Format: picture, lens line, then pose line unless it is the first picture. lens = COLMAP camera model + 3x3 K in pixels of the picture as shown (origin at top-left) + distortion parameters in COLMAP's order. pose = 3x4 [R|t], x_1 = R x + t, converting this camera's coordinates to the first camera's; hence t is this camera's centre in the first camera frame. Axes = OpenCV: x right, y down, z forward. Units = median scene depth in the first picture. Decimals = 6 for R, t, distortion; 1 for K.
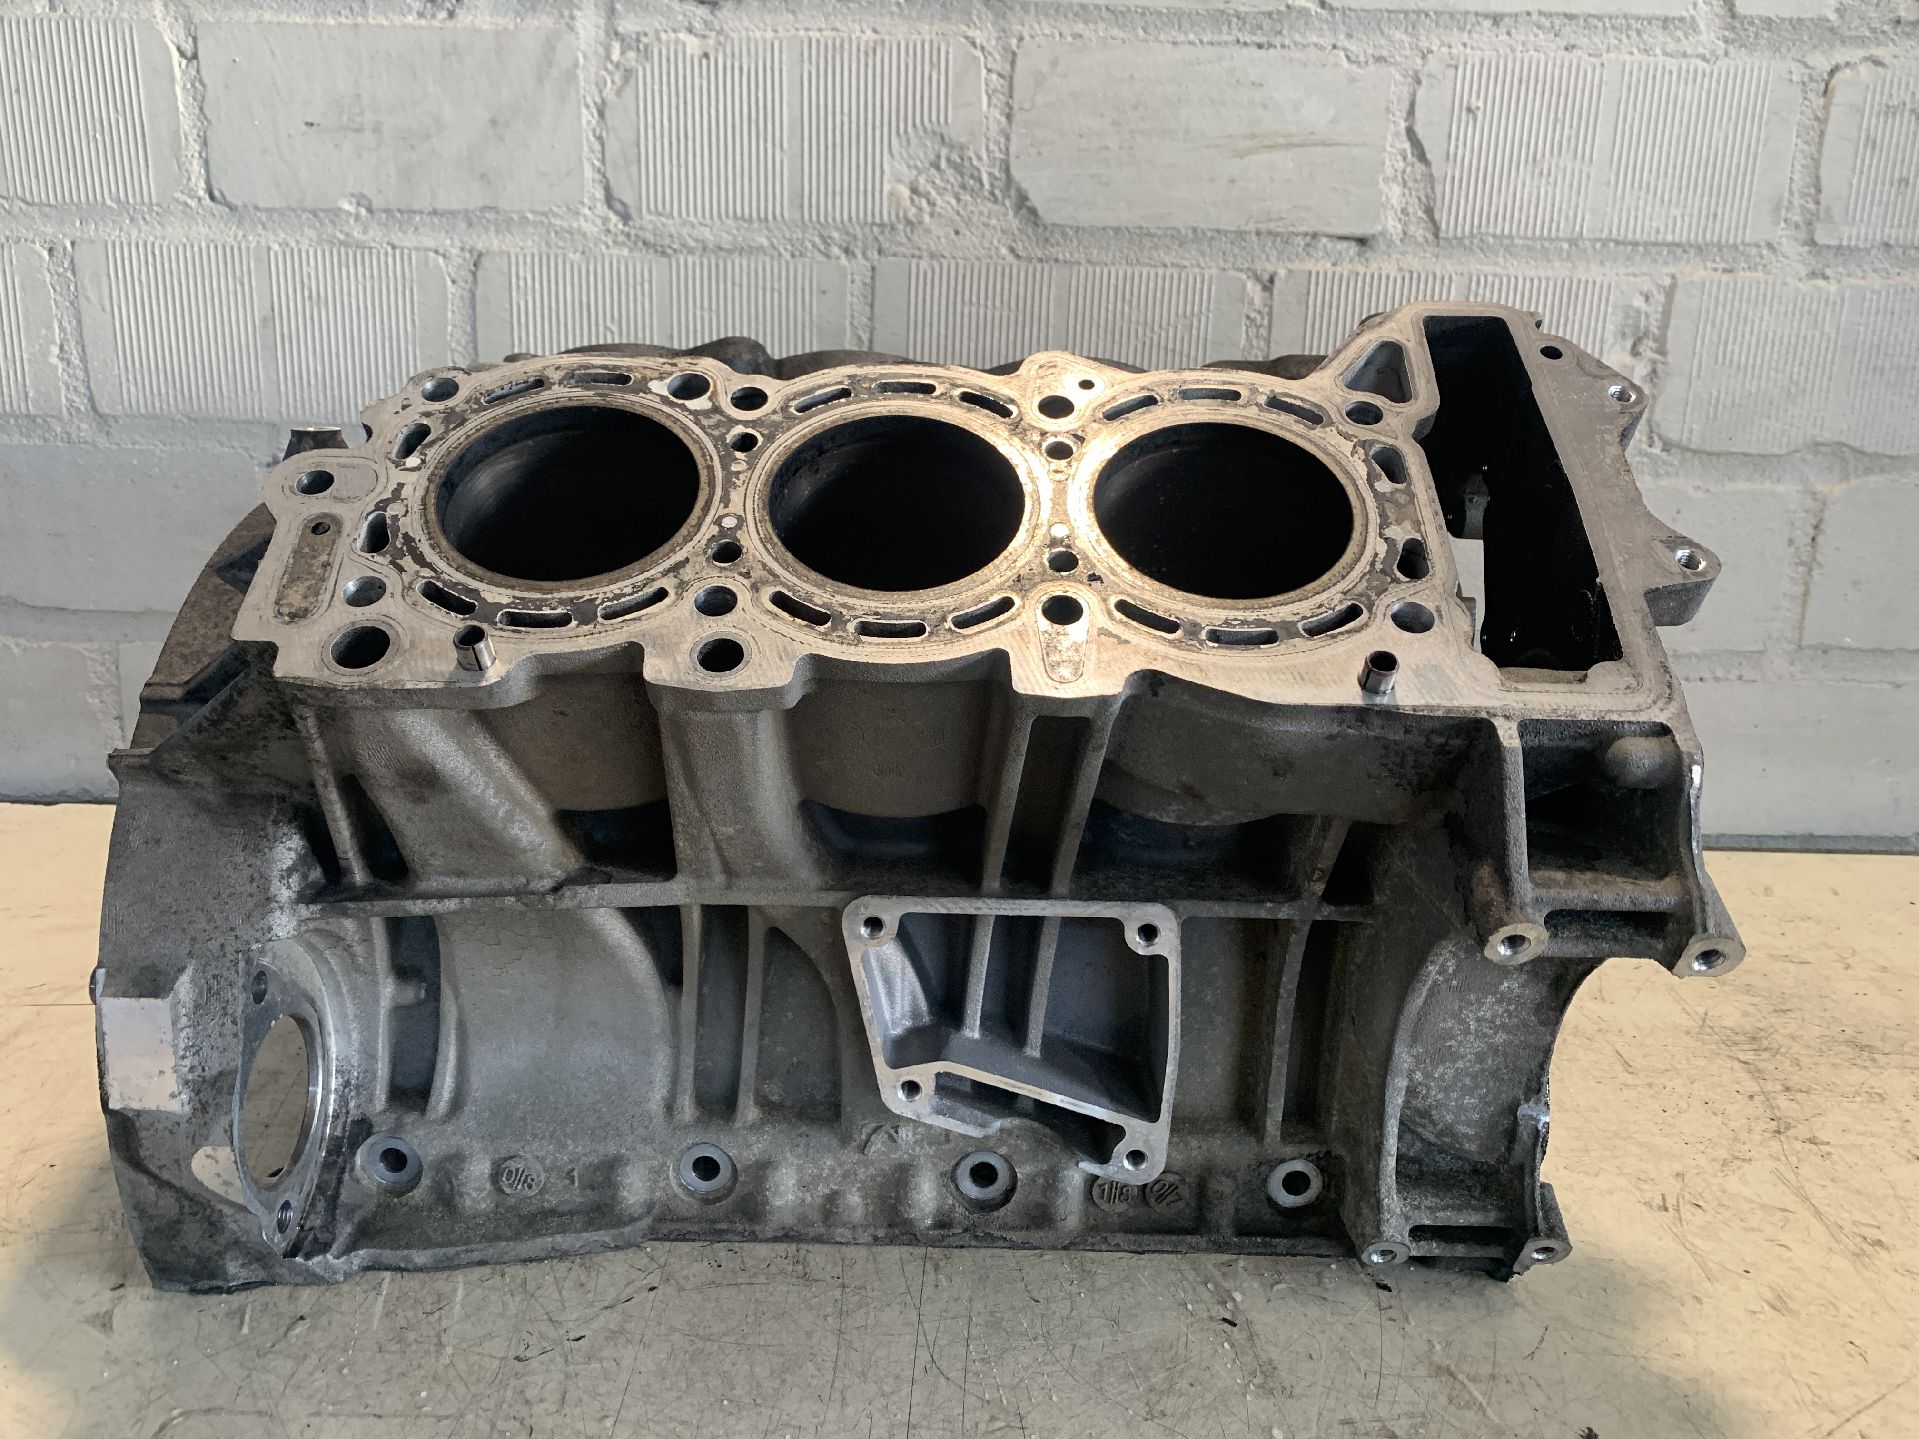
lens RADIAL K [[1488.9, 0, 957.5], [0, 1488.9, 719.3], [0, 0, 1]] dist [-0.002511, 0.007989]
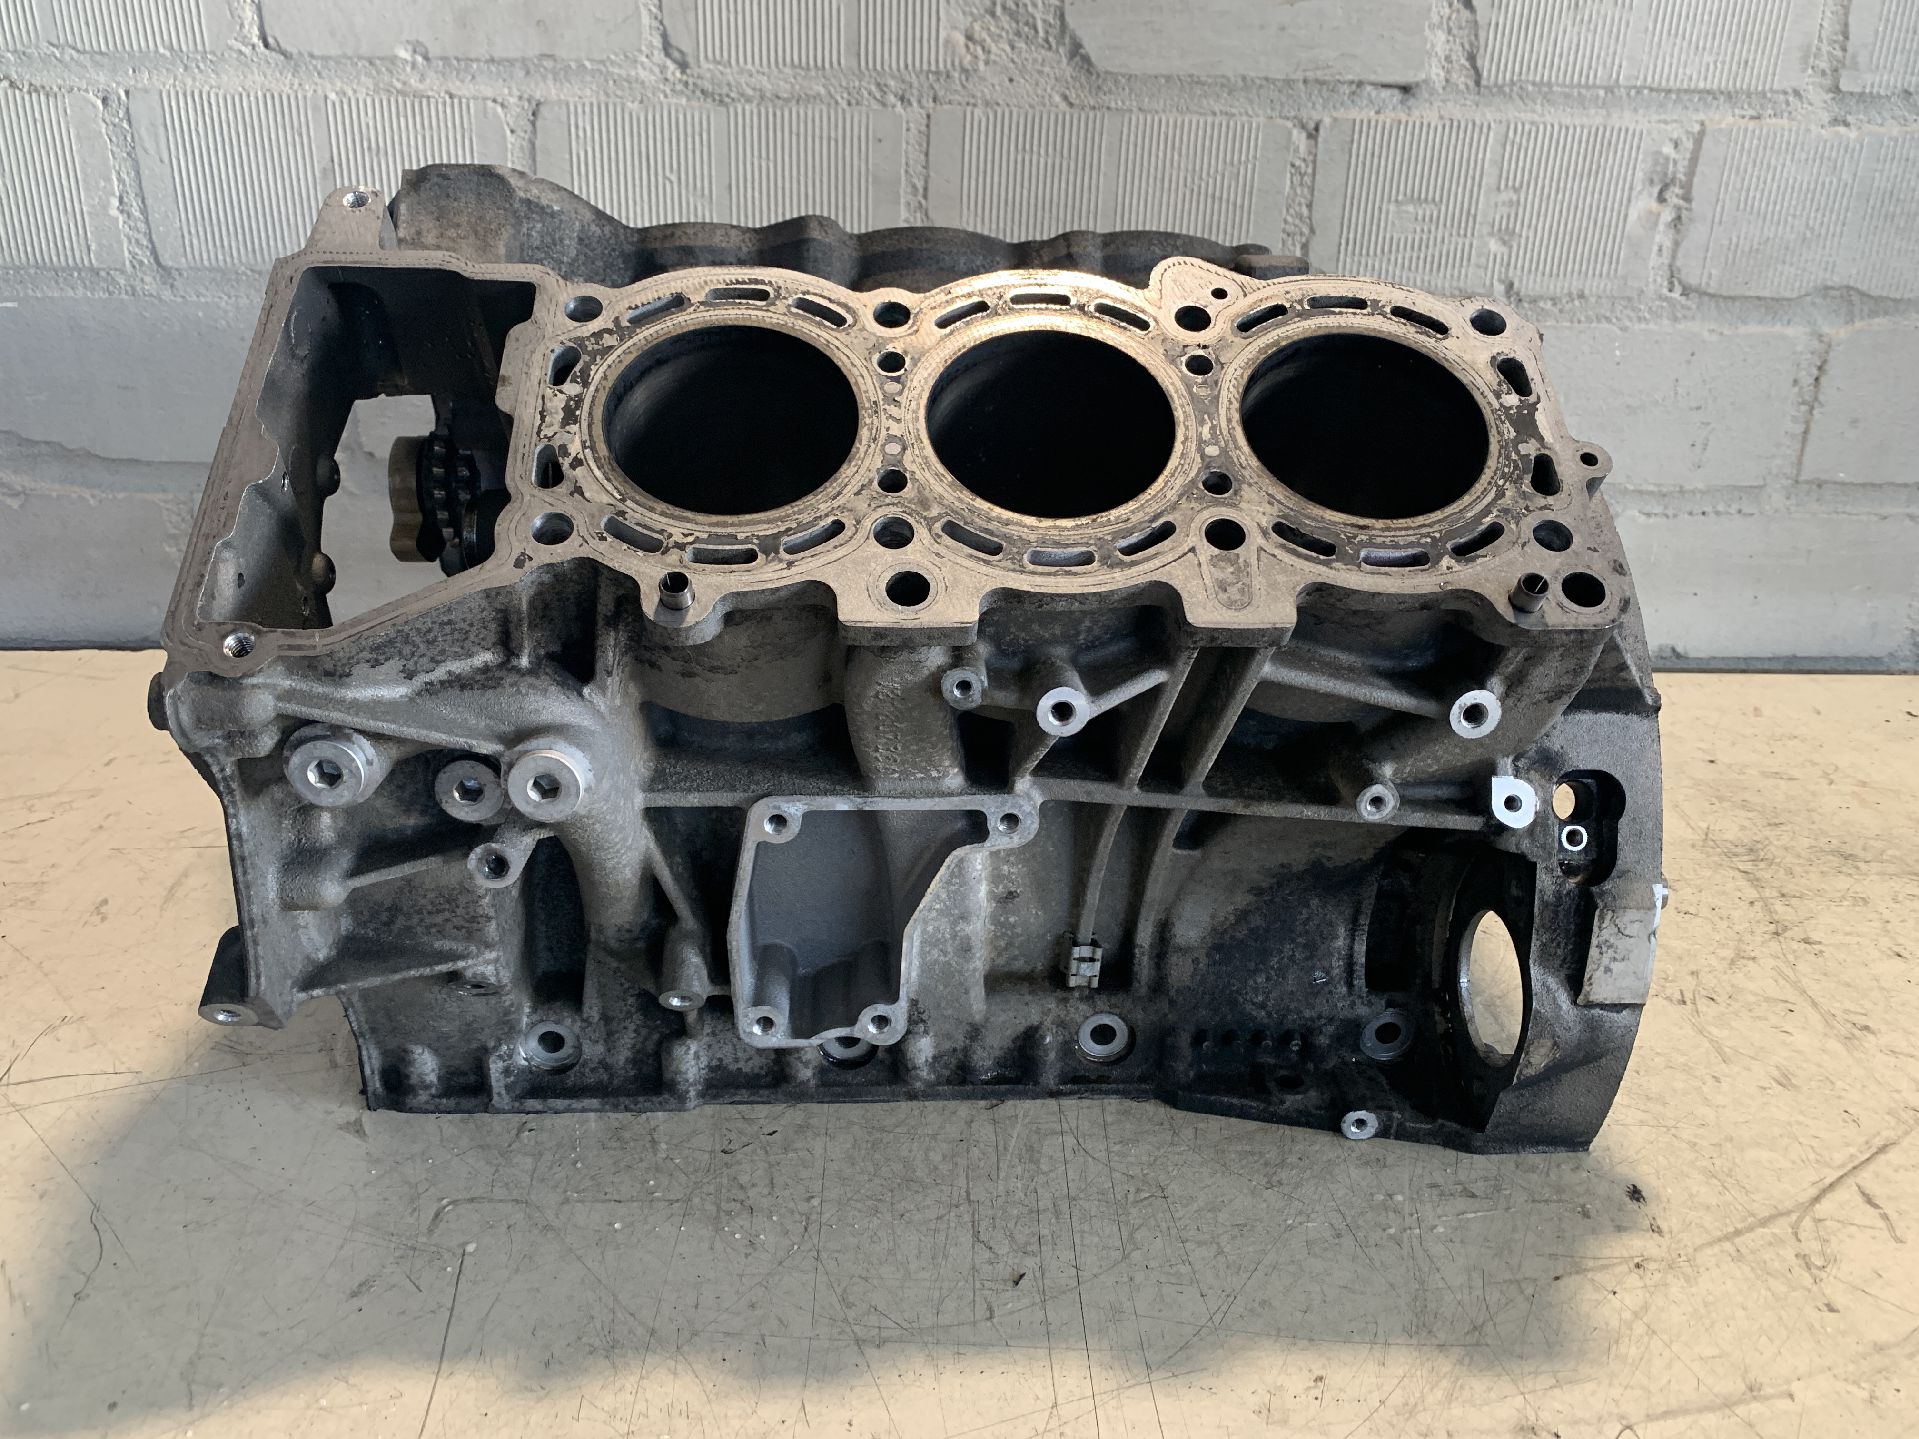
lens RADIAL K [[1488.9, 0, 953.1], [0, 1488.9, 709.6], [0, 0, 1]] dist [-0.002511, 0.007989]
pose [[0.999405, -0.014398, 0.031340, -0.080284], [0.010289, 0.991783, 0.127515, -0.032022], [-0.032919, -0.127116, 0.991341, -0.062134]]
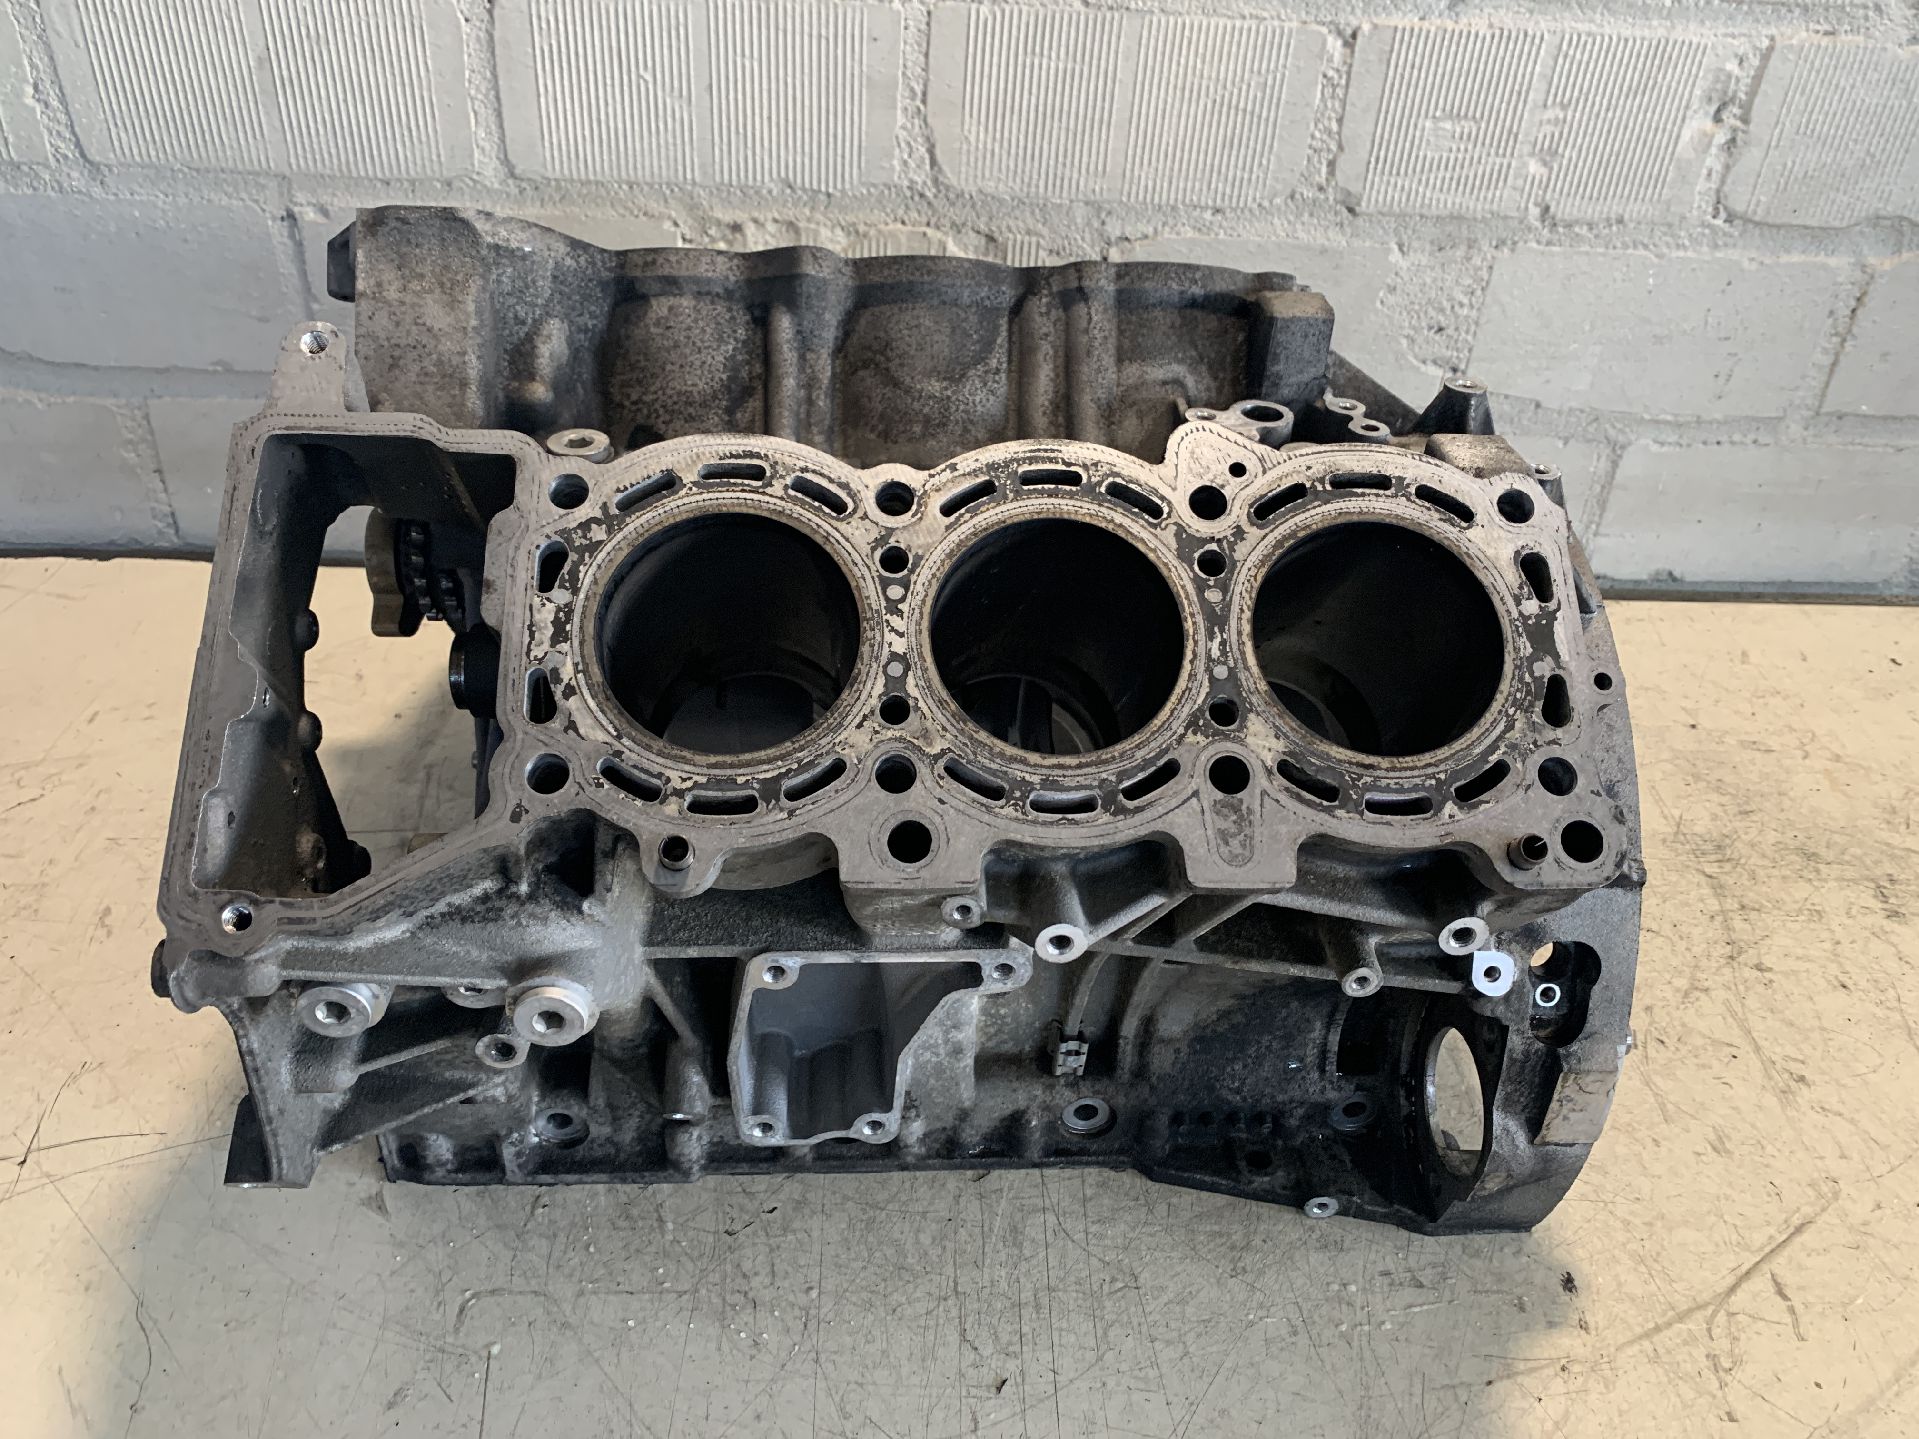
lens RADIAL K [[1488.9, 0, 964.5], [0, 1488.9, 714.0], [0, 0, 1]] dist [-0.002511, 0.007989]
pose [[0.998771, -0.004841, 0.049318, -0.085176], [-0.012359, 0.939430, 0.342519, -0.218891], [-0.047989, -0.342707, 0.938216, -0.014057]]
